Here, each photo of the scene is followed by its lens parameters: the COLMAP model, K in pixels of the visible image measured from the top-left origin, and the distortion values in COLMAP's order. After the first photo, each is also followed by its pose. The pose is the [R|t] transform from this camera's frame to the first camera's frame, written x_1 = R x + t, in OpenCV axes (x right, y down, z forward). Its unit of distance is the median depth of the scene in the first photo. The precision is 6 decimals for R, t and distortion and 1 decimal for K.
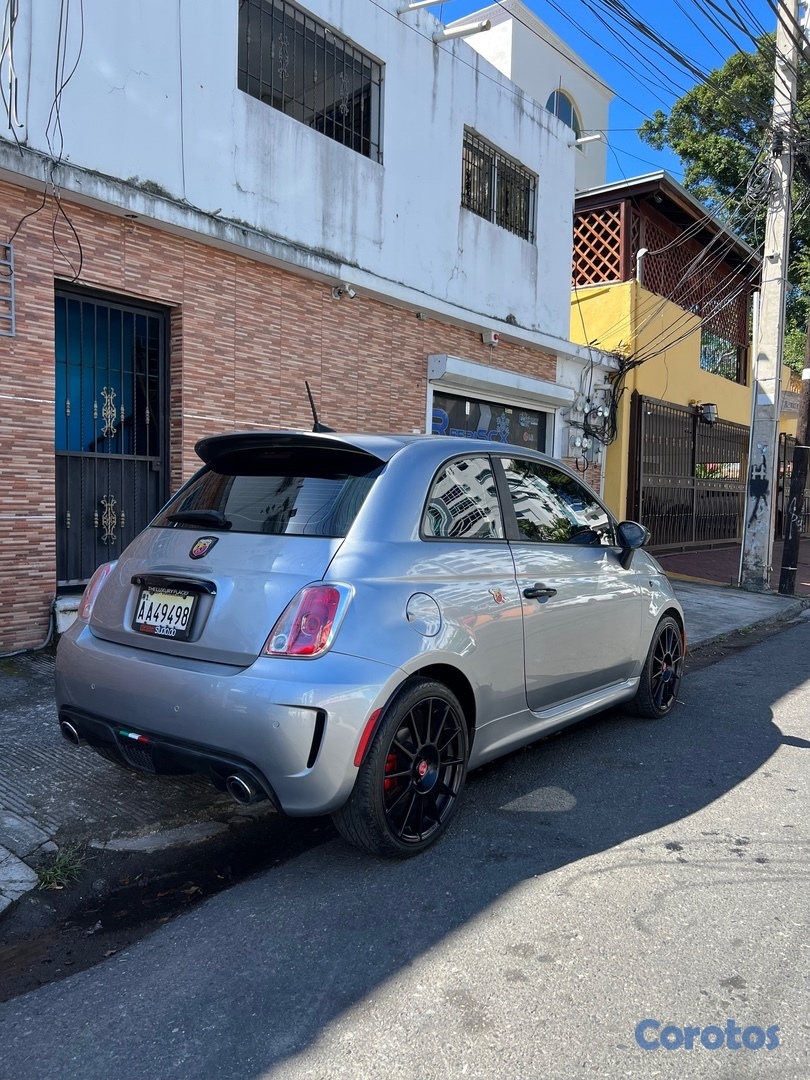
lens RADIAL K [[823.9, 0, 401.6], [0, 823.9, 544.8], [0, 0, 1]] dist [0.033884, -0.043469]
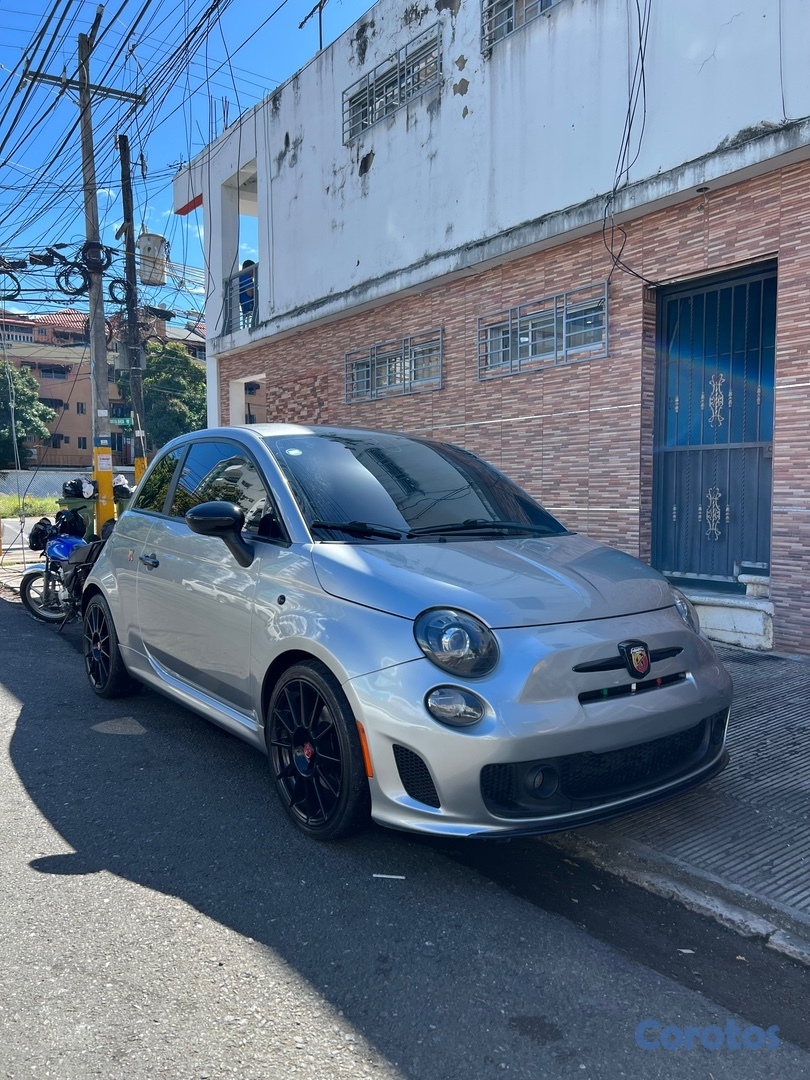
lens RADIAL K [[824.3, 0, 405.0], [0, 824.3, 540.0], [0, 0, 1]] dist [0.024934, 0.001104]
pose [[-0.287826, 0.032338, -0.957136, 0.721589], [-0.059462, 0.996898, 0.051562, -0.031700], [0.955835, 0.071754, -0.285011, 1.029132]]
